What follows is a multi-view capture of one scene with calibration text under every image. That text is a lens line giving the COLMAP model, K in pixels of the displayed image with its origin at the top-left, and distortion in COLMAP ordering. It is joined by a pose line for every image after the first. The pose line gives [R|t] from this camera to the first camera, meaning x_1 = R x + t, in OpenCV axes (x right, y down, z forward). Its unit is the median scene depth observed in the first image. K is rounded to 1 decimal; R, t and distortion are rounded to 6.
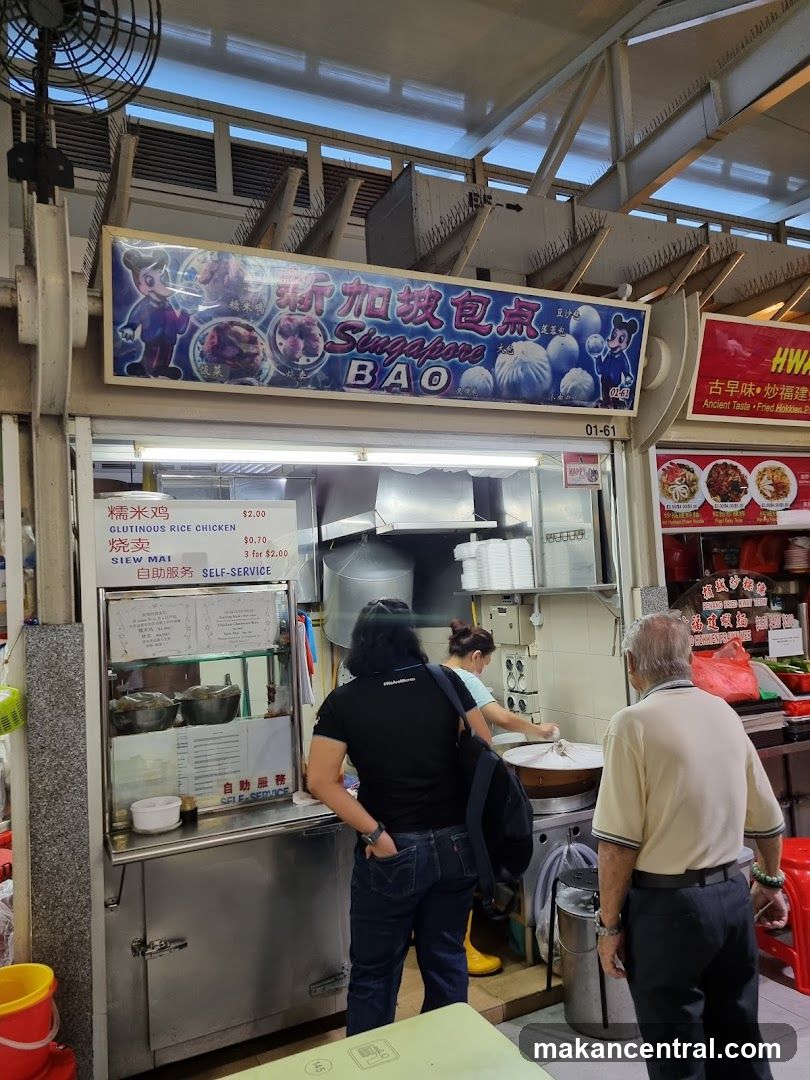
lens RADIAL K [[824.9, 0, 418.0], [0, 824.9, 546.0], [0, 0, 1]] dist [0.009504, -0.028196]
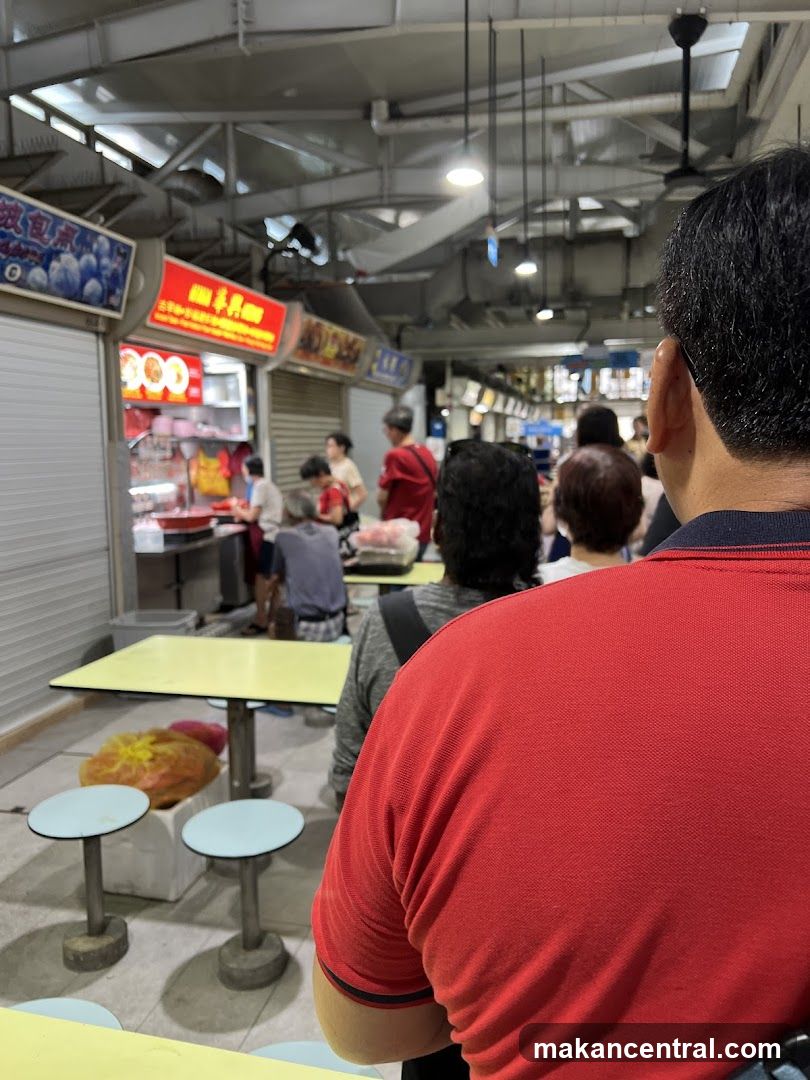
lens RADIAL K [[824.9, 0, 400.6], [0, 824.9, 538.3], [0, 0, 1]] dist [0.009504, -0.028196]
pose [[0.651655, -0.042890, 0.757302, -0.579610], [-0.063763, 0.991769, 0.111037, 0.034105], [-0.755831, -0.120646, 0.643556, -0.367508]]
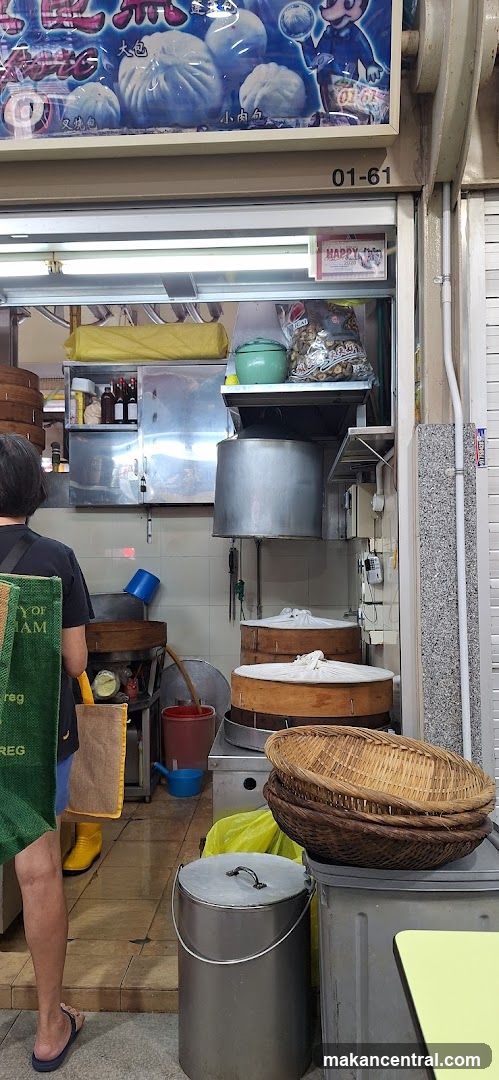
lens RADIAL K [[764.2, 0, 250.8], [0, 764.2, 545.4], [0, 0, 1]] dist [-0.003022, 0.003131]
pose [[0.865478, 0.025952, -0.500274, 0.515920], [-0.014217, 0.999527, 0.027255, 0.149447], [0.500745, -0.016477, 0.865438, 0.503599]]
